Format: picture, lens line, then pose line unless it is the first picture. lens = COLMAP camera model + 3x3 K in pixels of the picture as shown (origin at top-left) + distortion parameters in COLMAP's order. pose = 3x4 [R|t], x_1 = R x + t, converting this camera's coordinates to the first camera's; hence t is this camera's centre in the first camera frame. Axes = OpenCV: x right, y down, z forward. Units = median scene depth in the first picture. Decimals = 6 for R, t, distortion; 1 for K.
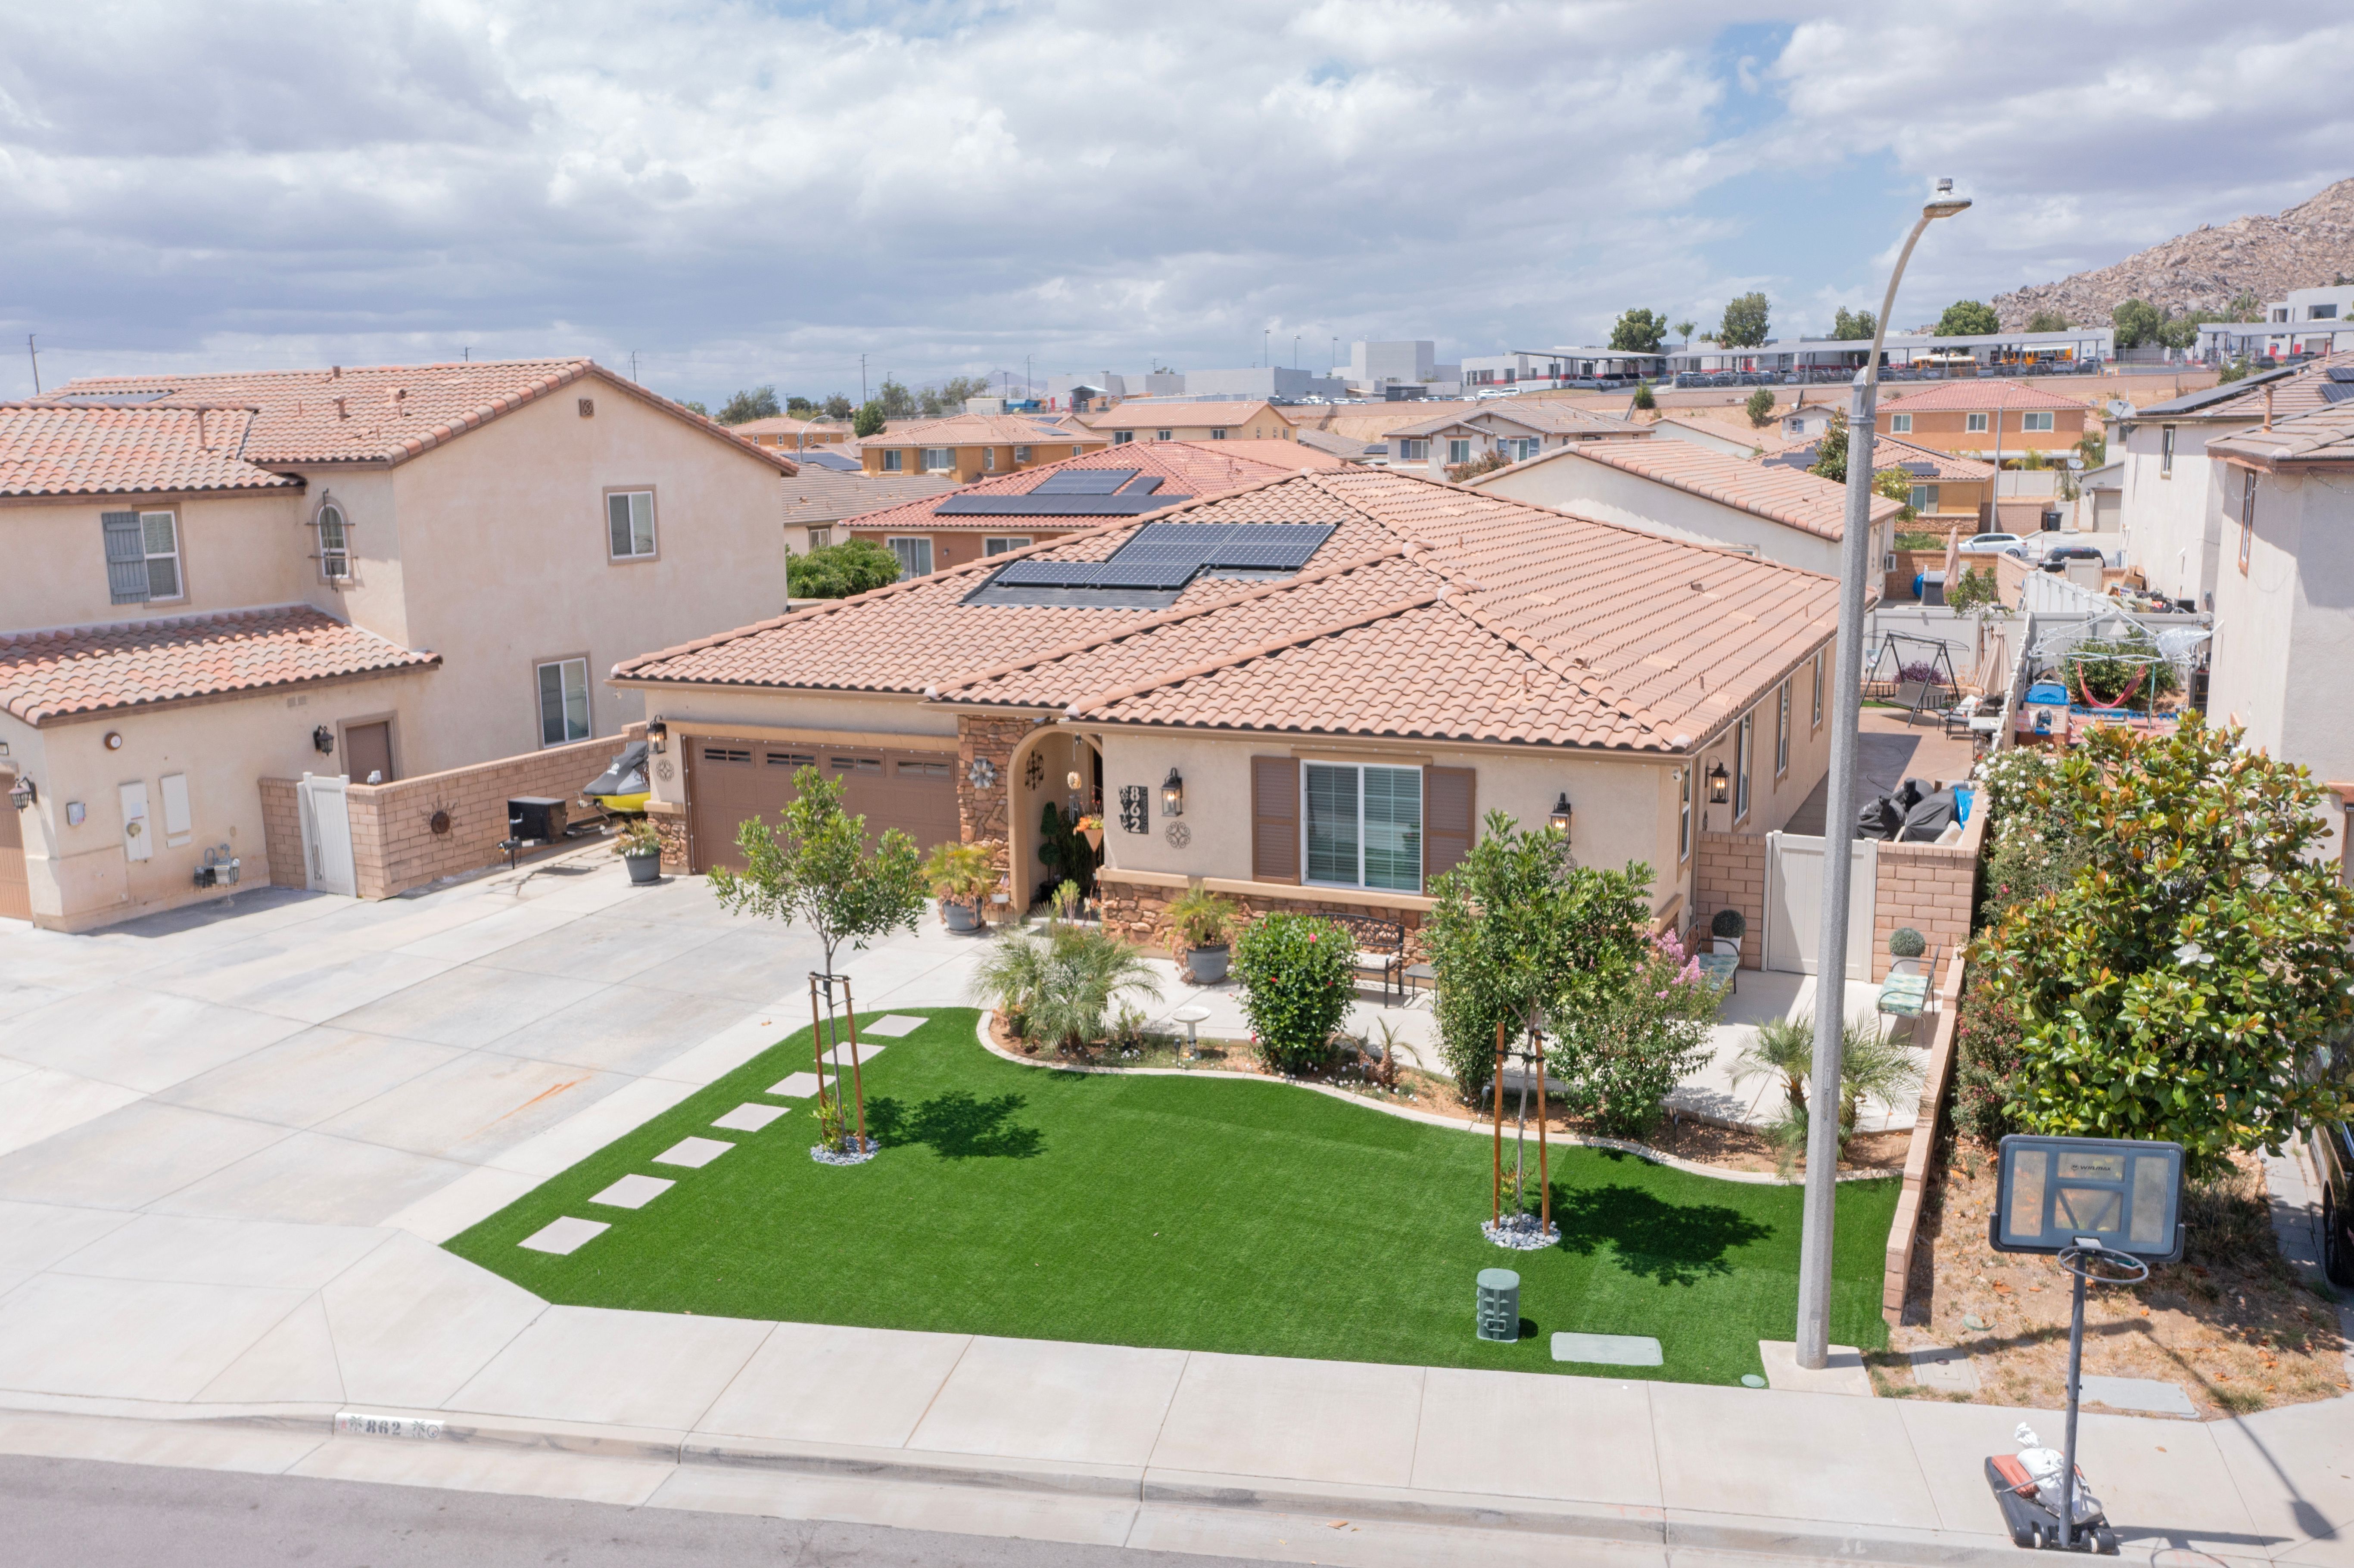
lens RADIAL K [[1888.1, 0, 1178.6], [0, 1888.1, 786.9], [0, 0, 1]] dist [-0.005530, 0.017180]
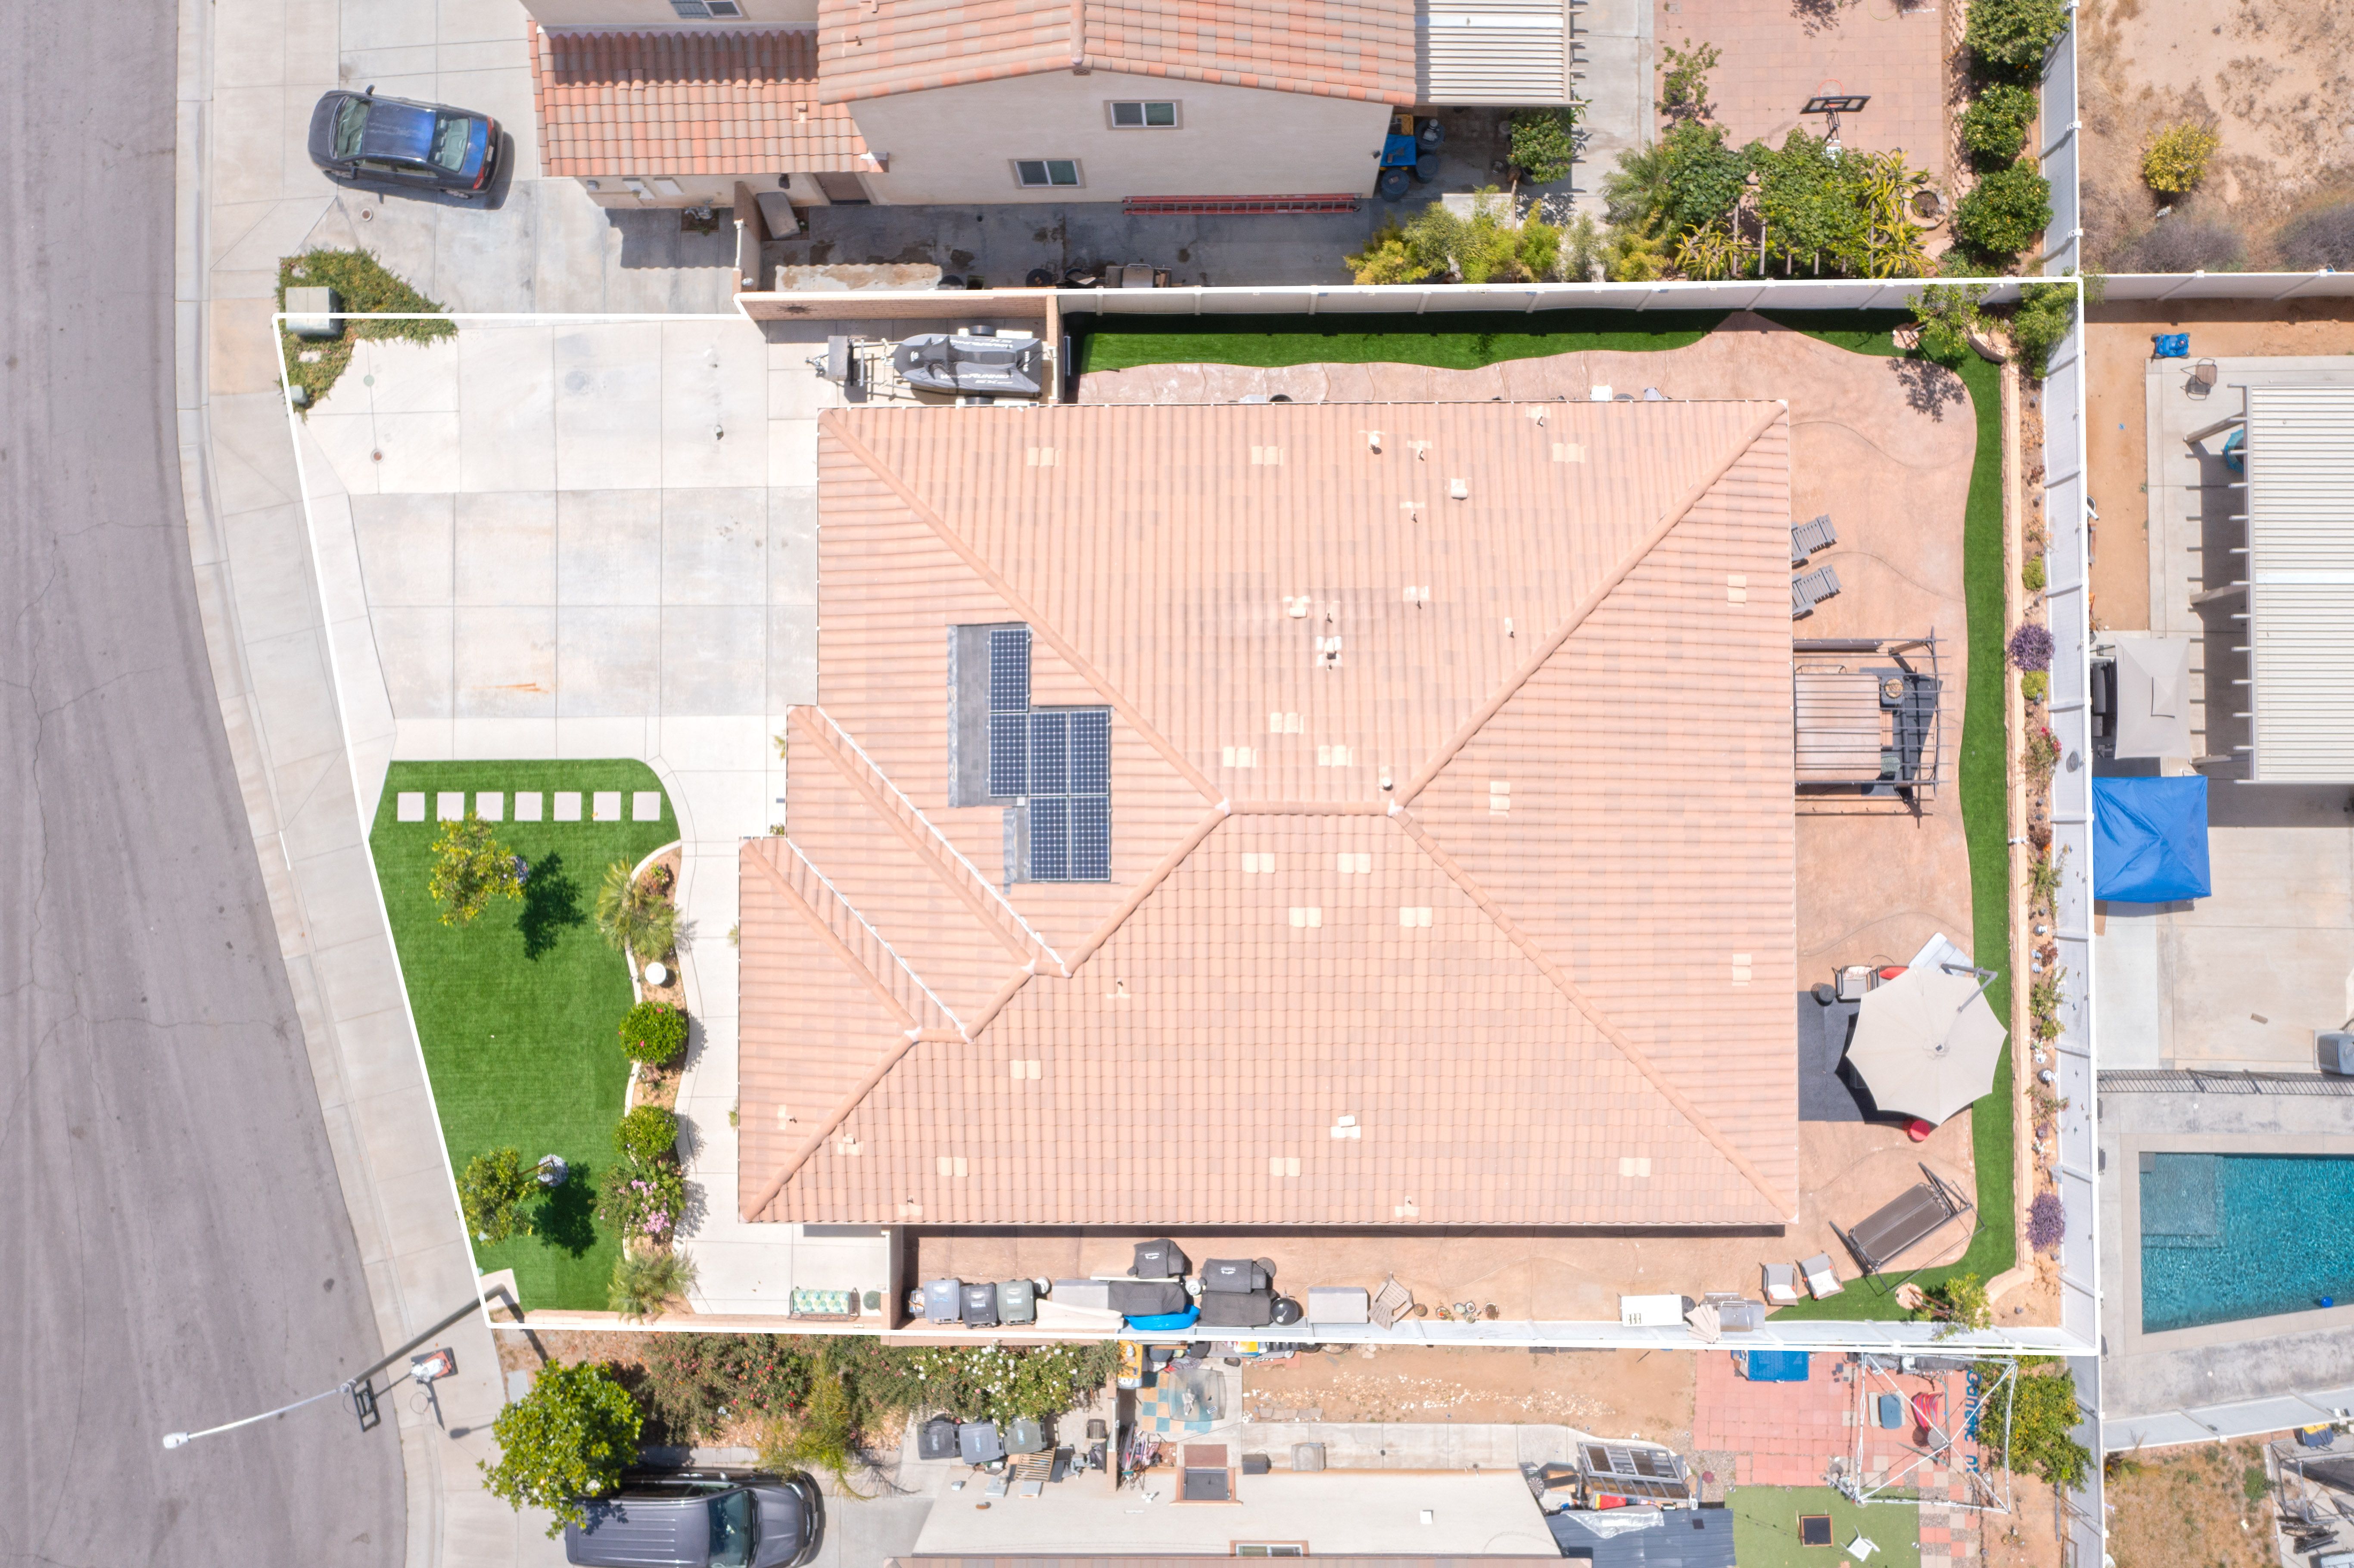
lens RADIAL K [[1888.1, 0, 1178.8], [0, 1888.1, 779.8], [0, 0, 1]] dist [-0.005530, 0.017180]
pose [[0.430585, 0.902256, -0.023050, 0.090751], [-0.151493, 0.097426, 0.983645, -1.667647], [0.889745, -0.420051, 0.178636, 1.053786]]
